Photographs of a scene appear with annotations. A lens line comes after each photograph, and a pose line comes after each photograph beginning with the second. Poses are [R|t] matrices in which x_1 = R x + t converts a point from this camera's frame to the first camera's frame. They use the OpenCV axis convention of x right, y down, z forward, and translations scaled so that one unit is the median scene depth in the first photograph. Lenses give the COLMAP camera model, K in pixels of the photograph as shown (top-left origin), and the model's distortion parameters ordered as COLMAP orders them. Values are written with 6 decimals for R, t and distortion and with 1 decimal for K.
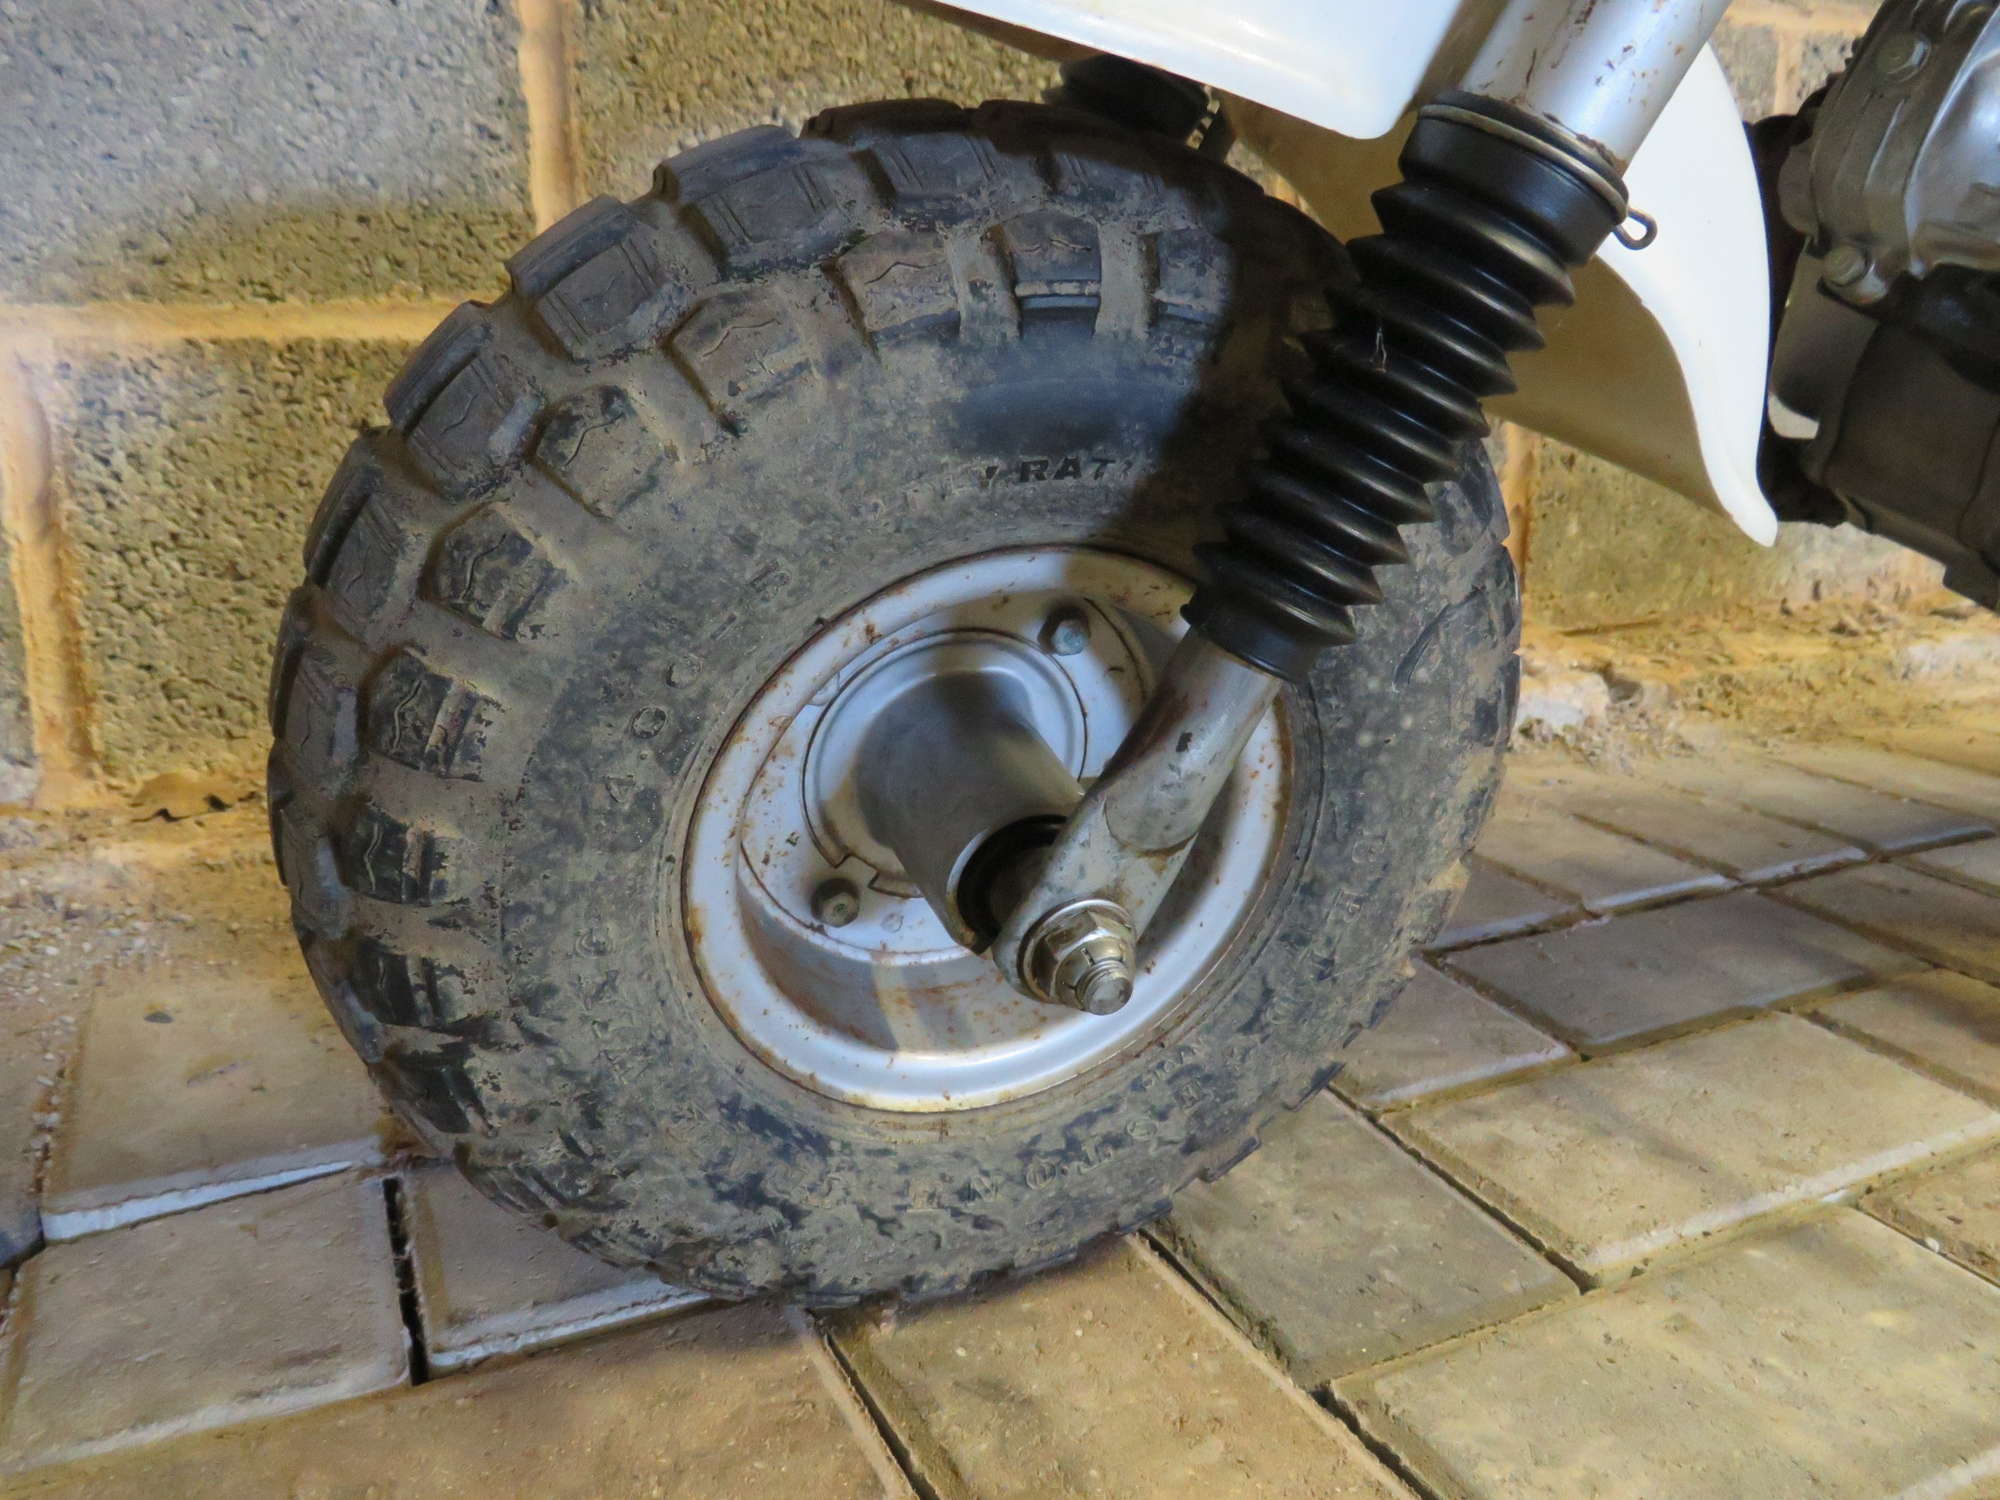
lens RADIAL K [[1547.3, 0, 994.0], [0, 1547.3, 747.2], [0, 0, 1]] dist [-0.031511, -0.002303]
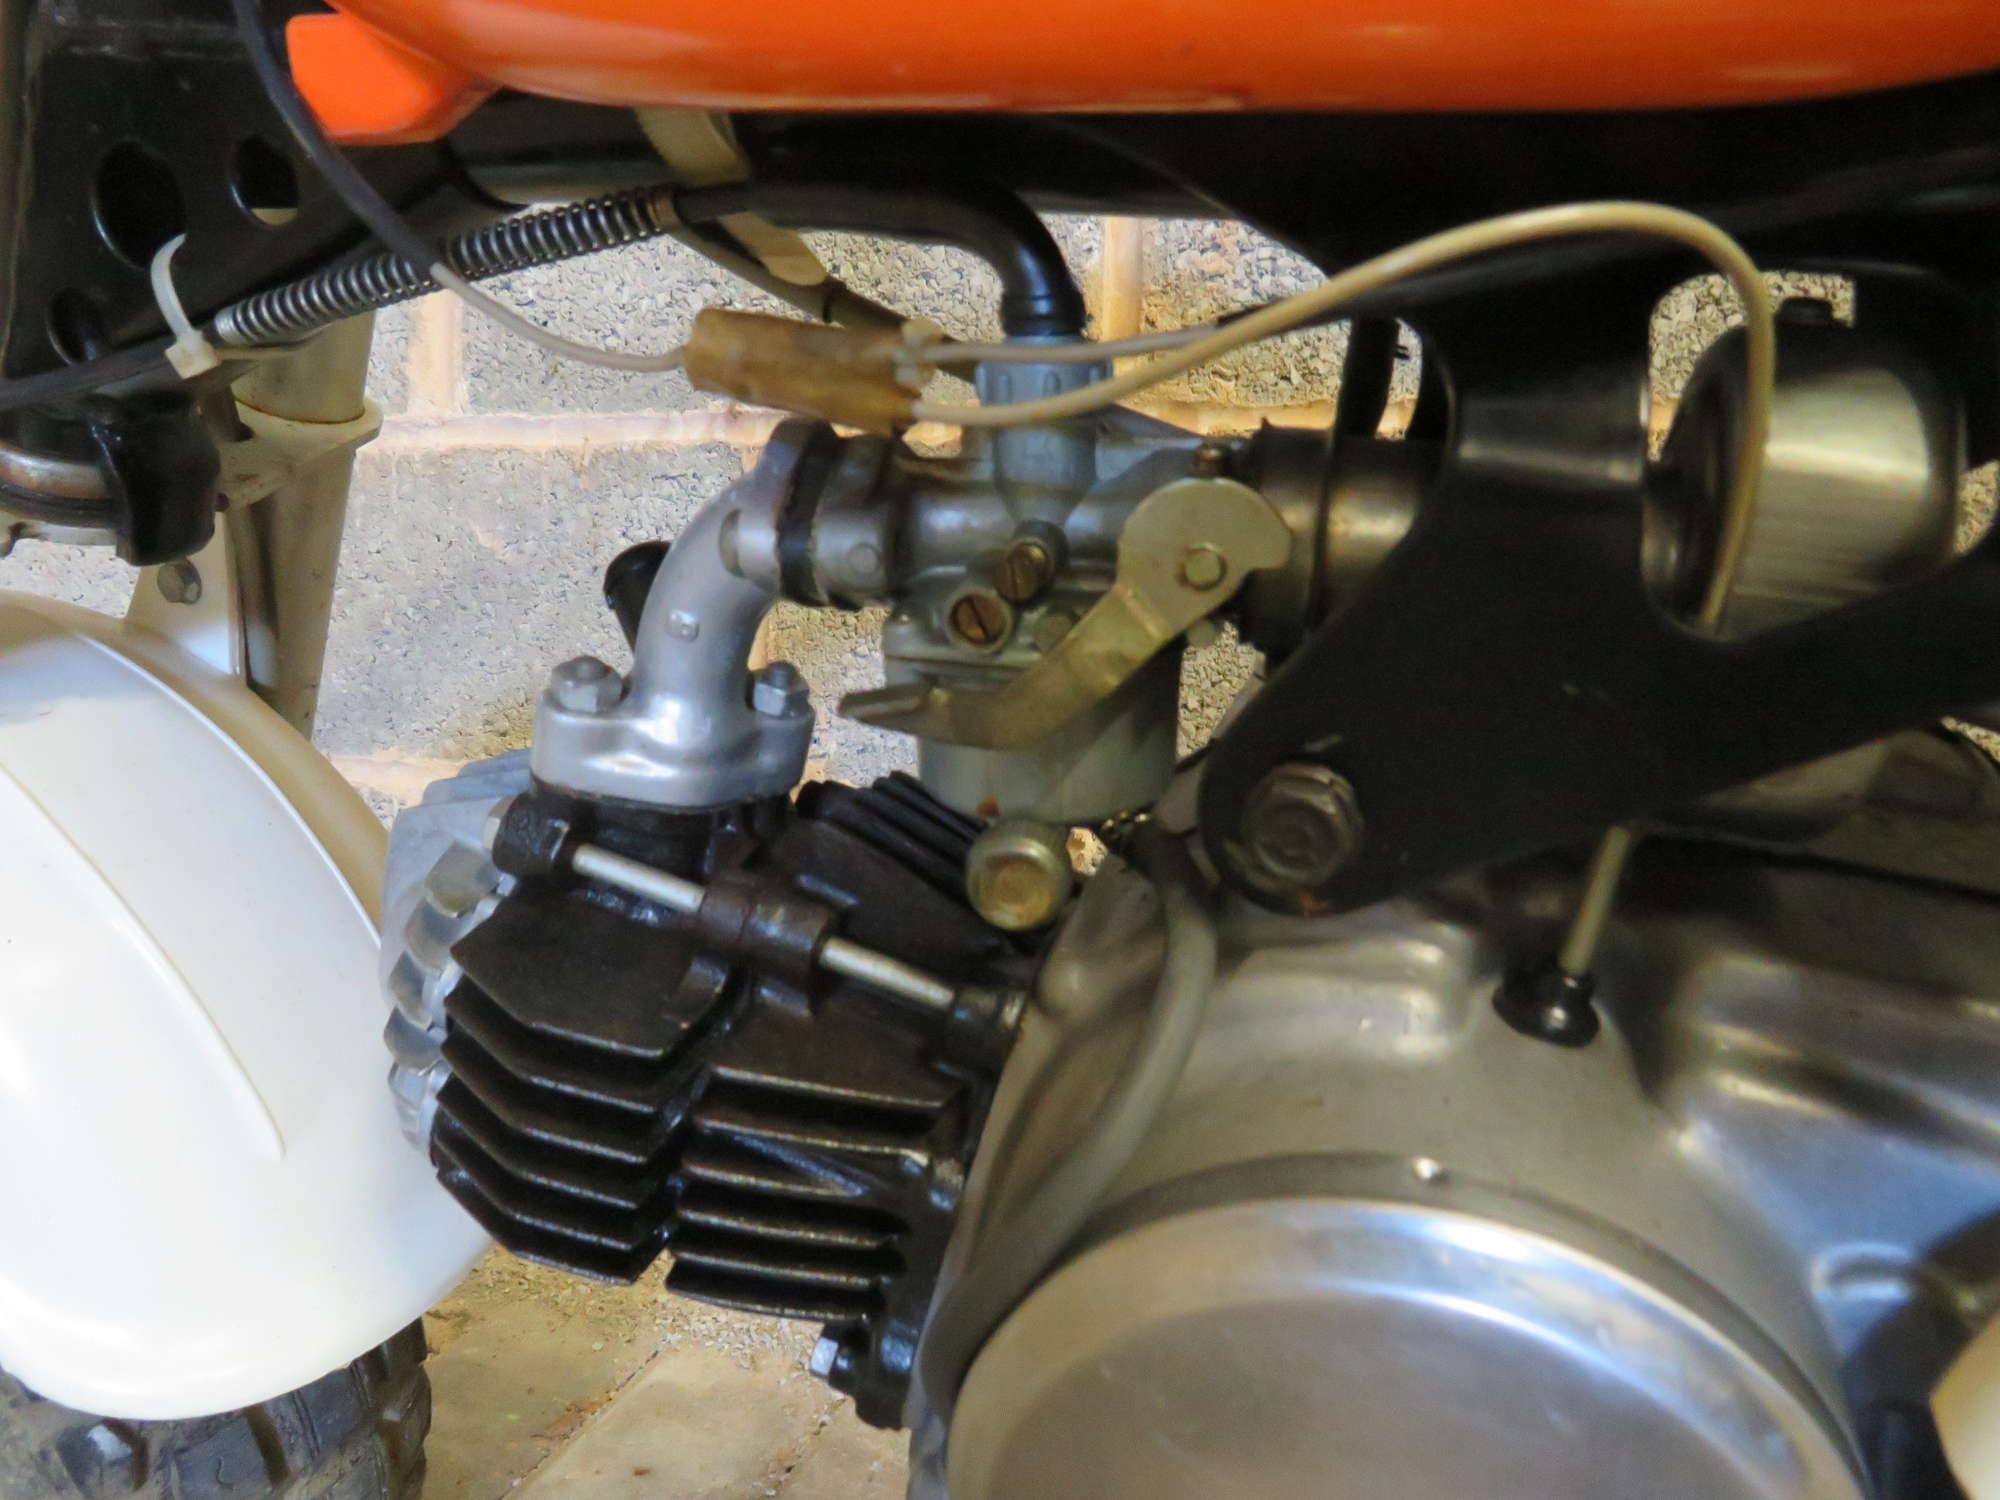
lens RADIAL K [[1429.7, 0, 1003.5], [0, 1429.7, 755.8], [0, 0, 1]] dist [-0.018026, -0.008634]
pose [[0.725332, 0.082424, -0.683447, 0.658801], [-0.200968, 0.974911, -0.095709, -0.248324], [0.658411, 0.206772, 0.723699, 0.327494]]
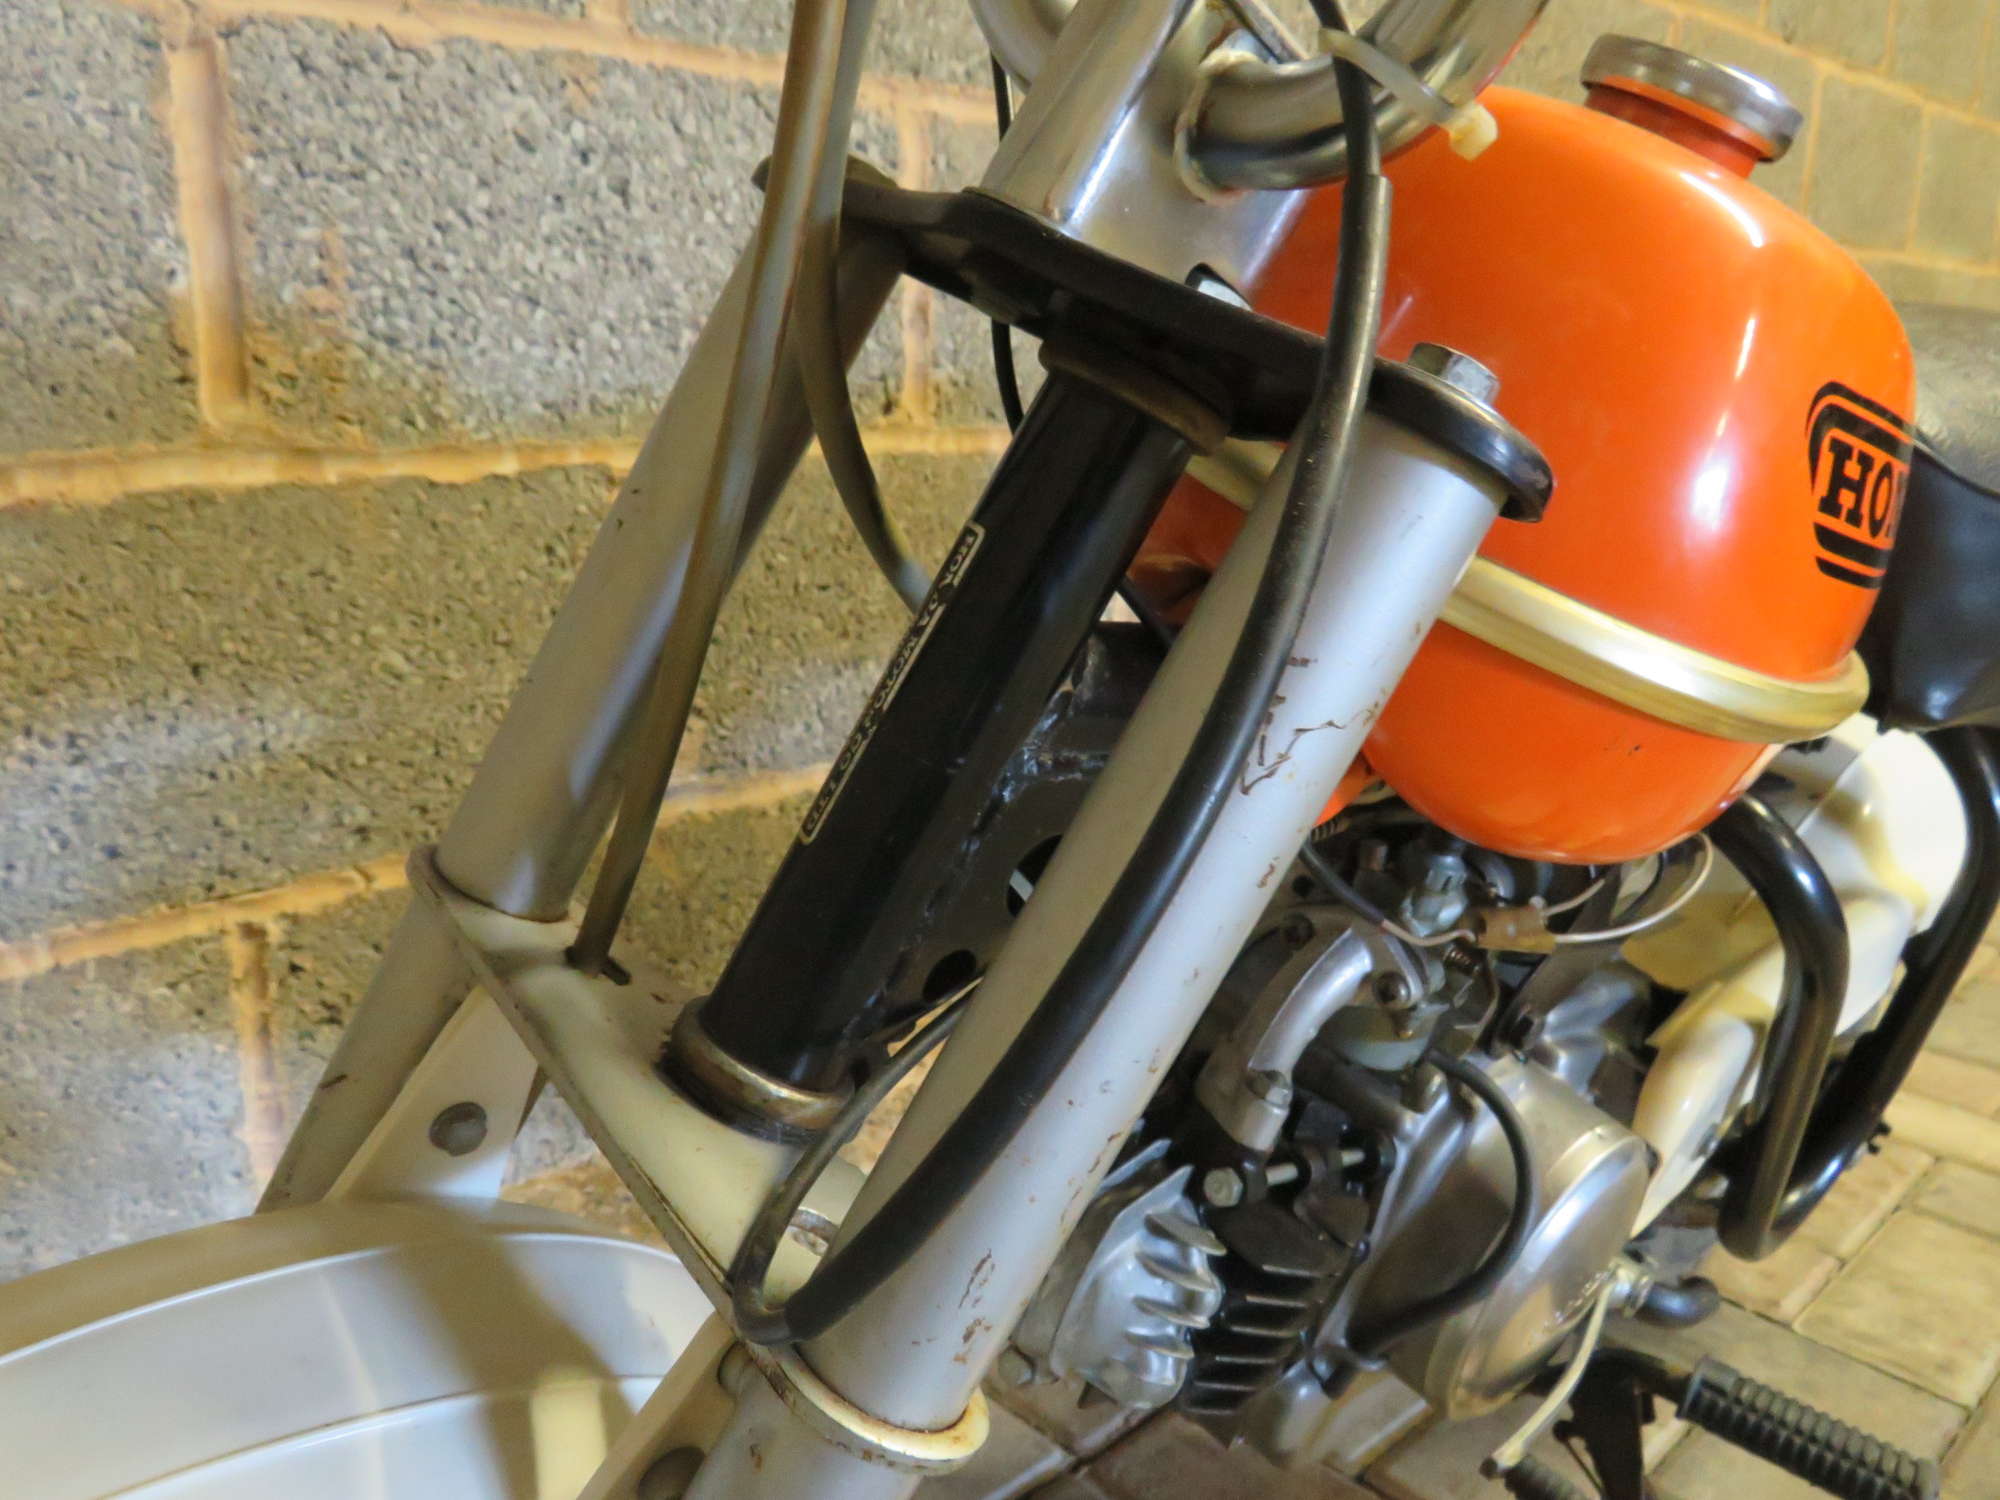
lens RADIAL K [[1547.3, 0, 996.1], [0, 1547.3, 745.3], [0, 0, 1]] dist [-0.031511, -0.002303]
pose [[0.950224, -0.062346, 0.305266, 0.129299], [0.062466, 0.998003, 0.009386, -0.408453], [-0.305242, 0.010150, 0.952221, -0.014025]]
